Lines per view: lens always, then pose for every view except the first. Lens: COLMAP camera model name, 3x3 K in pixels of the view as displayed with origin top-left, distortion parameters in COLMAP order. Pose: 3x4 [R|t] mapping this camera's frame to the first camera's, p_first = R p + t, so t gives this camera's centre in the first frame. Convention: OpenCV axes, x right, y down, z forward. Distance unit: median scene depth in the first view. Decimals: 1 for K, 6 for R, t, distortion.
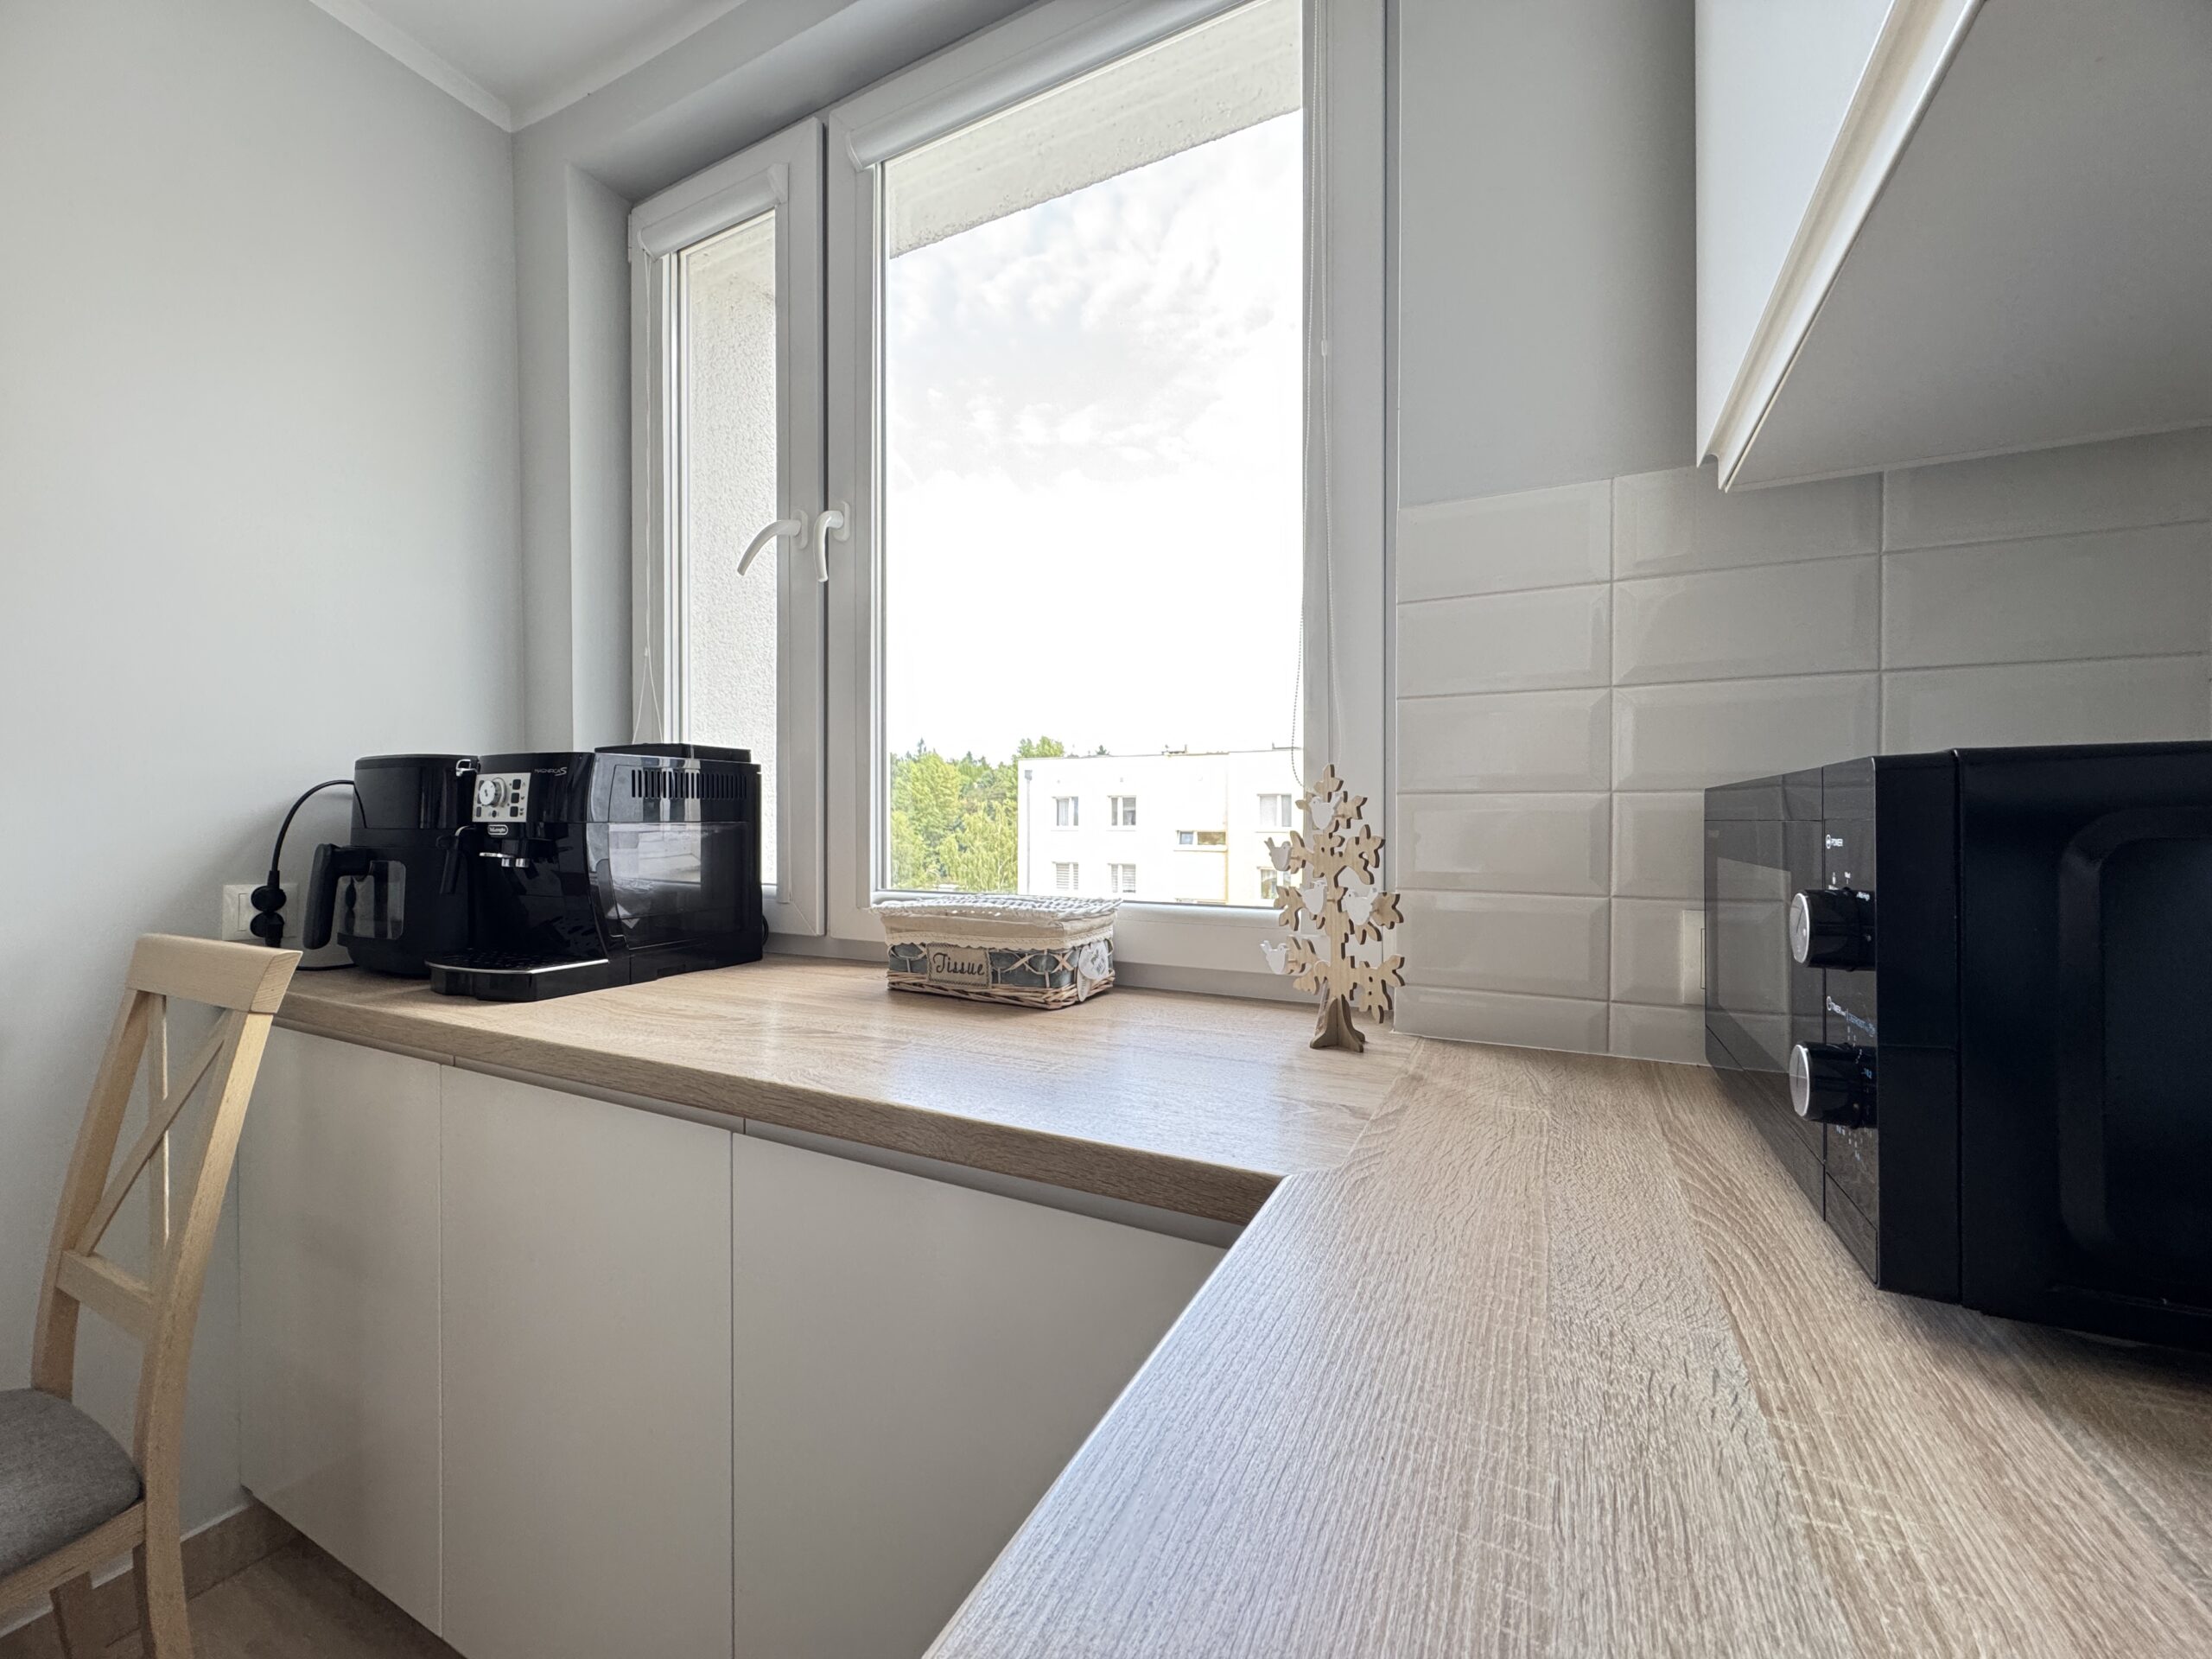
lens RADIAL K [[877.0, 0, 1099.0], [0, 877.0, 829.0], [0, 0, 1]] dist [-0.003018, 0.000552]
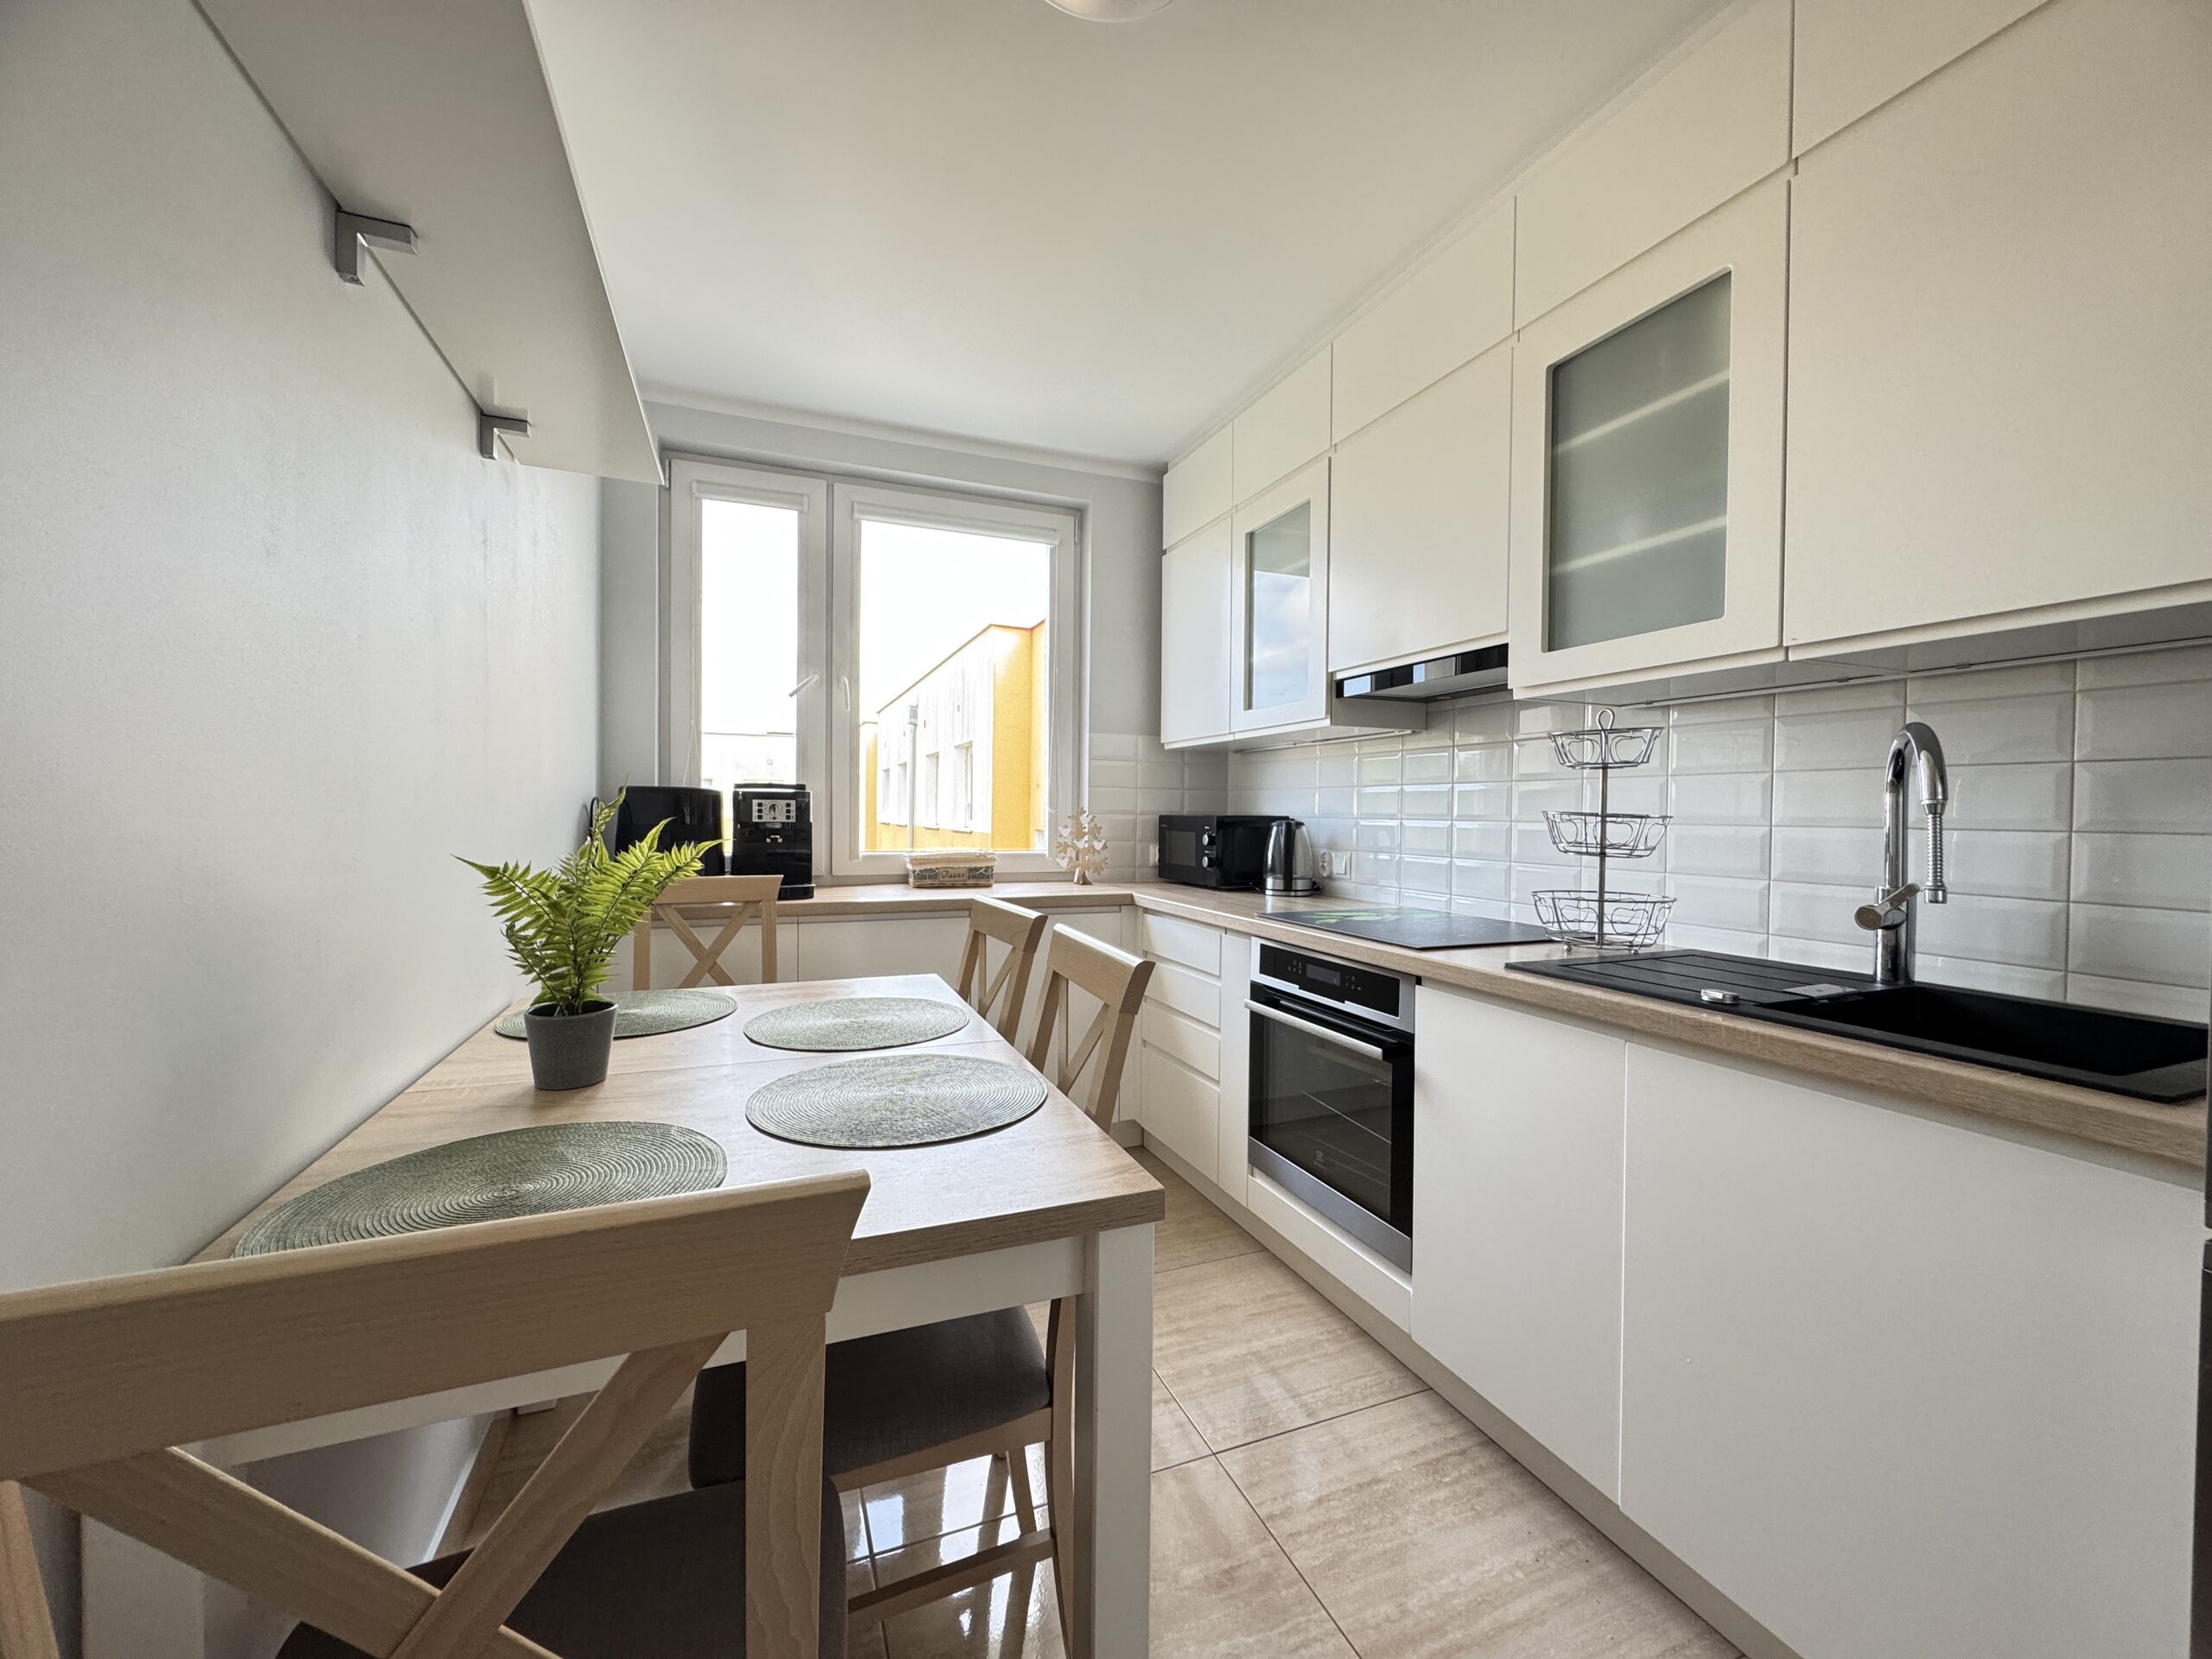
lens RADIAL K [[877.0, 0, 1107.6], [0, 877.0, 829.3], [0, 0, 1]] dist [-0.003018, 0.000552]
pose [[0.656029, -0.007643, 0.754697, -1.895614], [-0.005725, 0.999870, 0.015102, -0.028467], [-0.754714, -0.014228, 0.655899, -1.136223]]
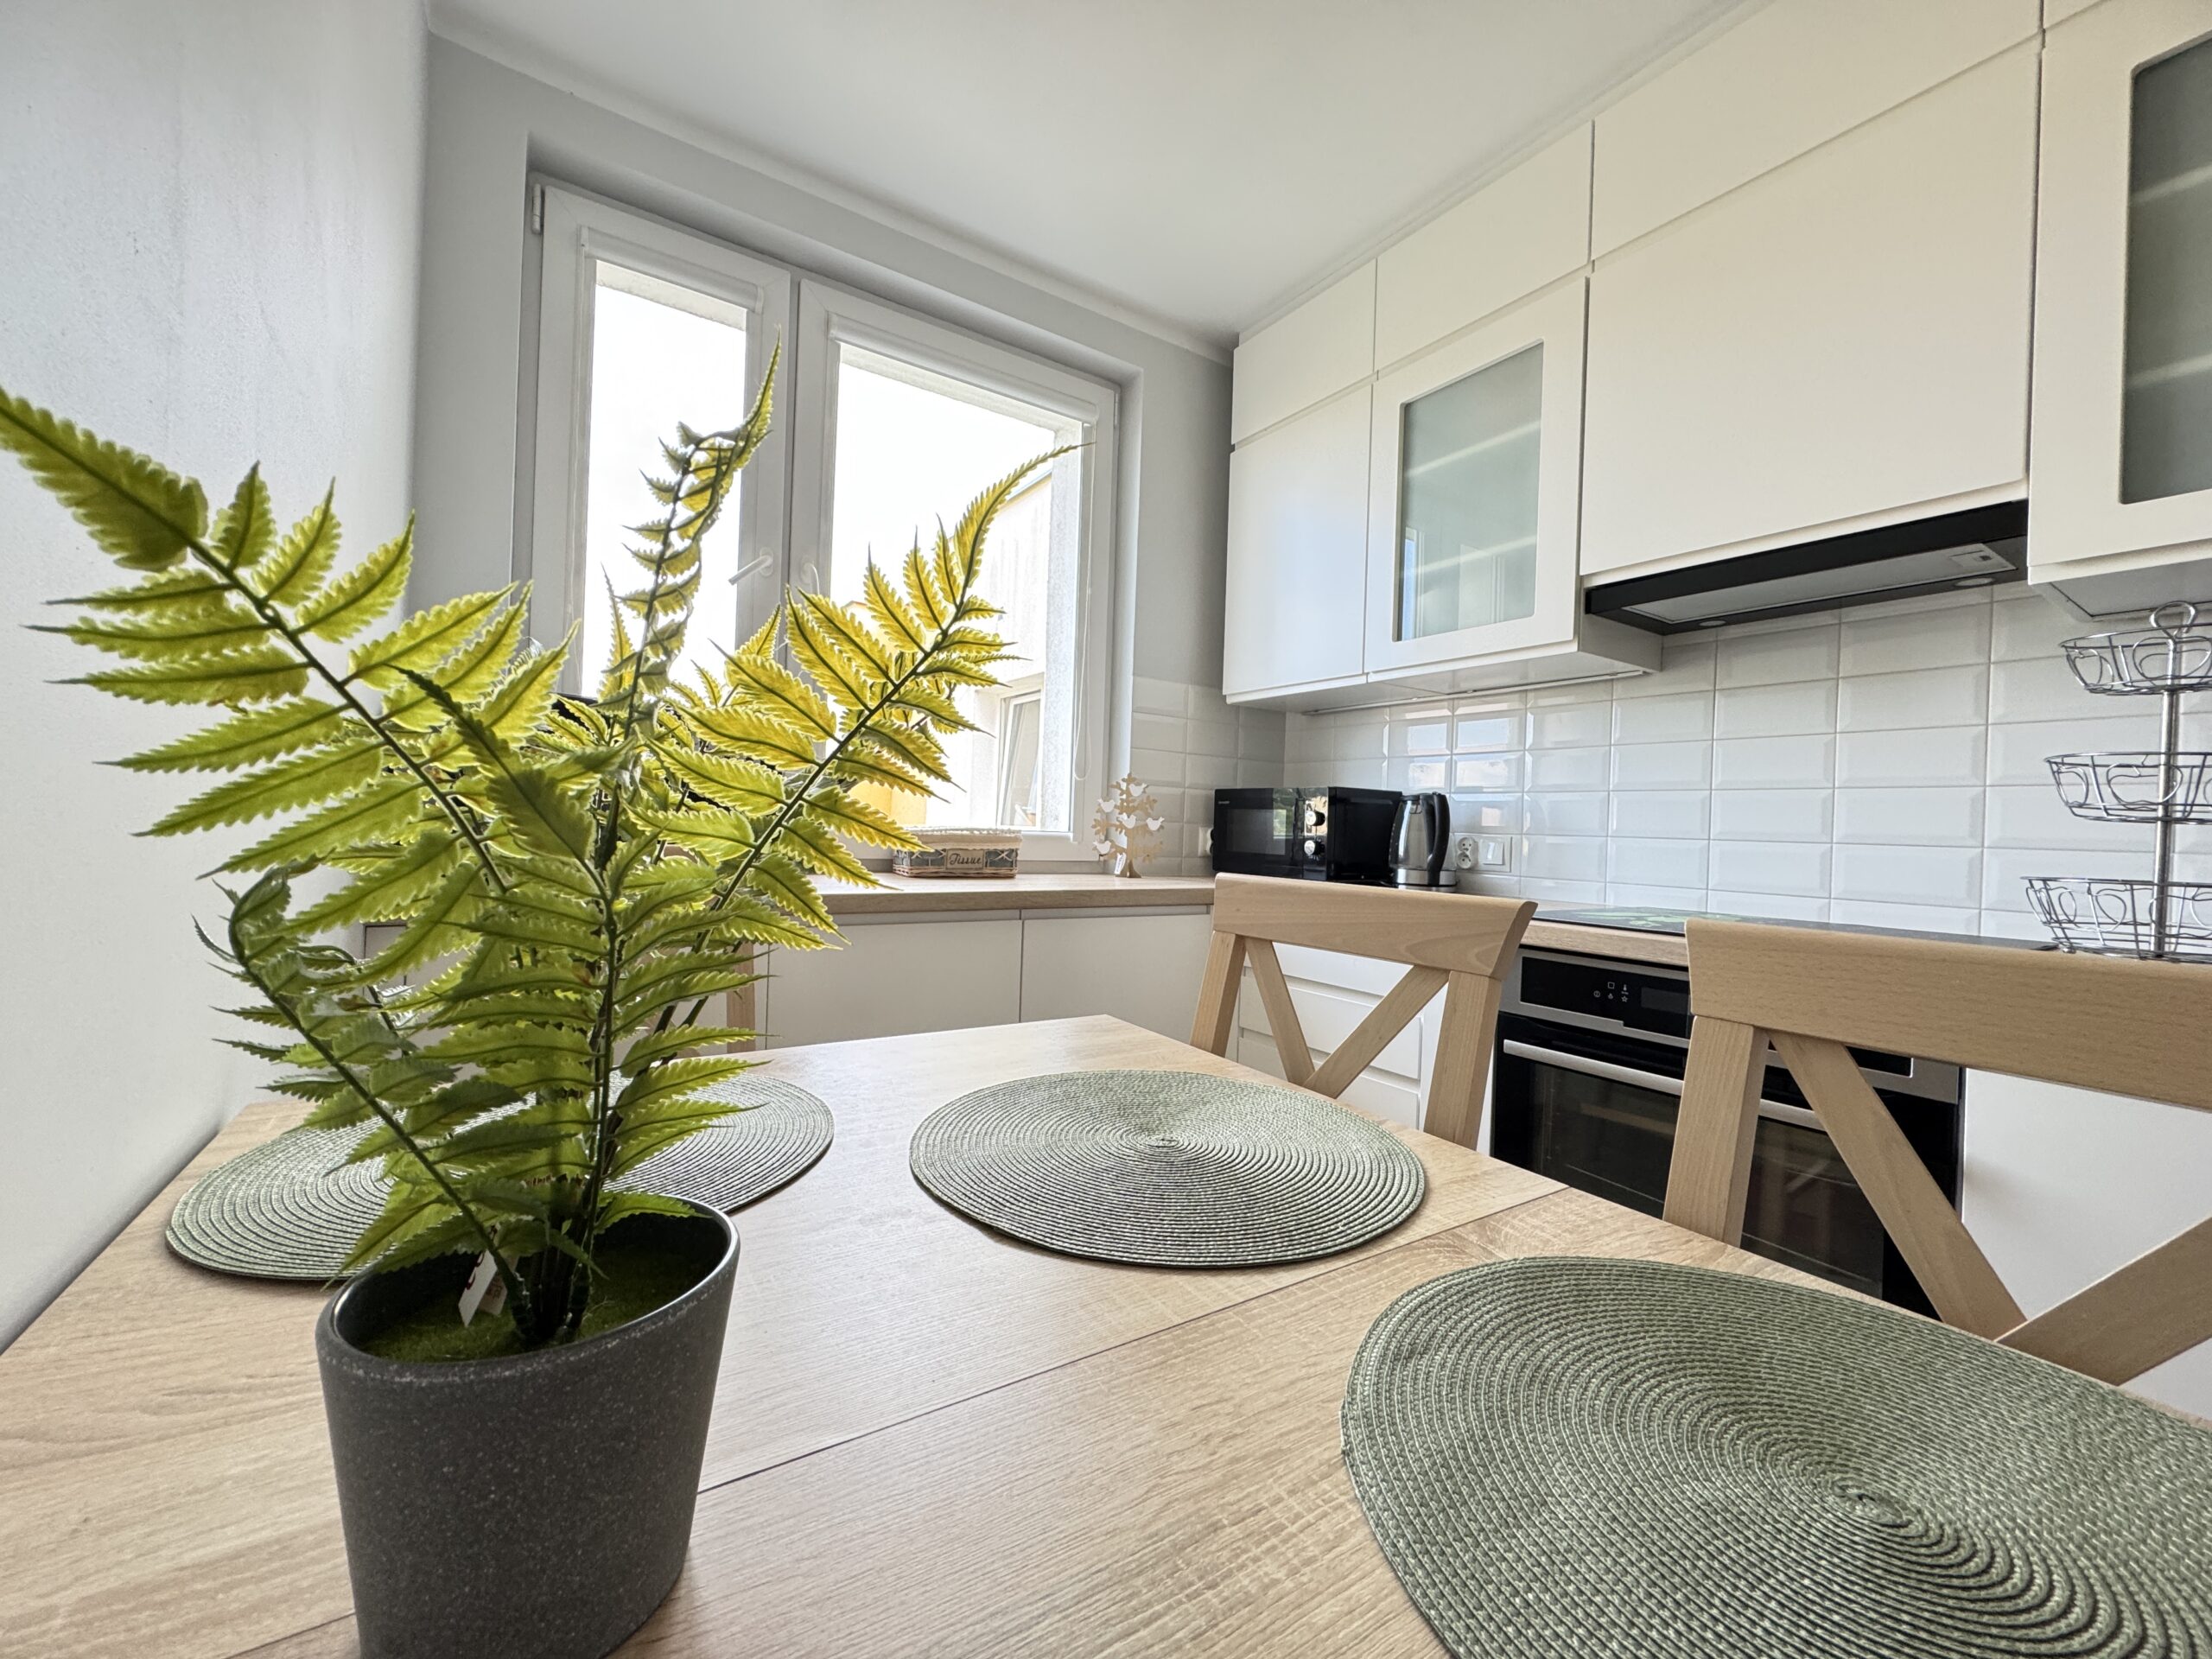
lens RADIAL K [[877.0, 0, 1106.6], [0, 877.0, 829.2], [0, 0, 1]] dist [-0.003018, 0.000552]
pose [[0.496500, 0.015485, 0.867898, -1.657885], [-0.029315, 0.999570, -0.001064, 0.082957], [-0.867541, -0.024915, 0.496741, -0.203176]]
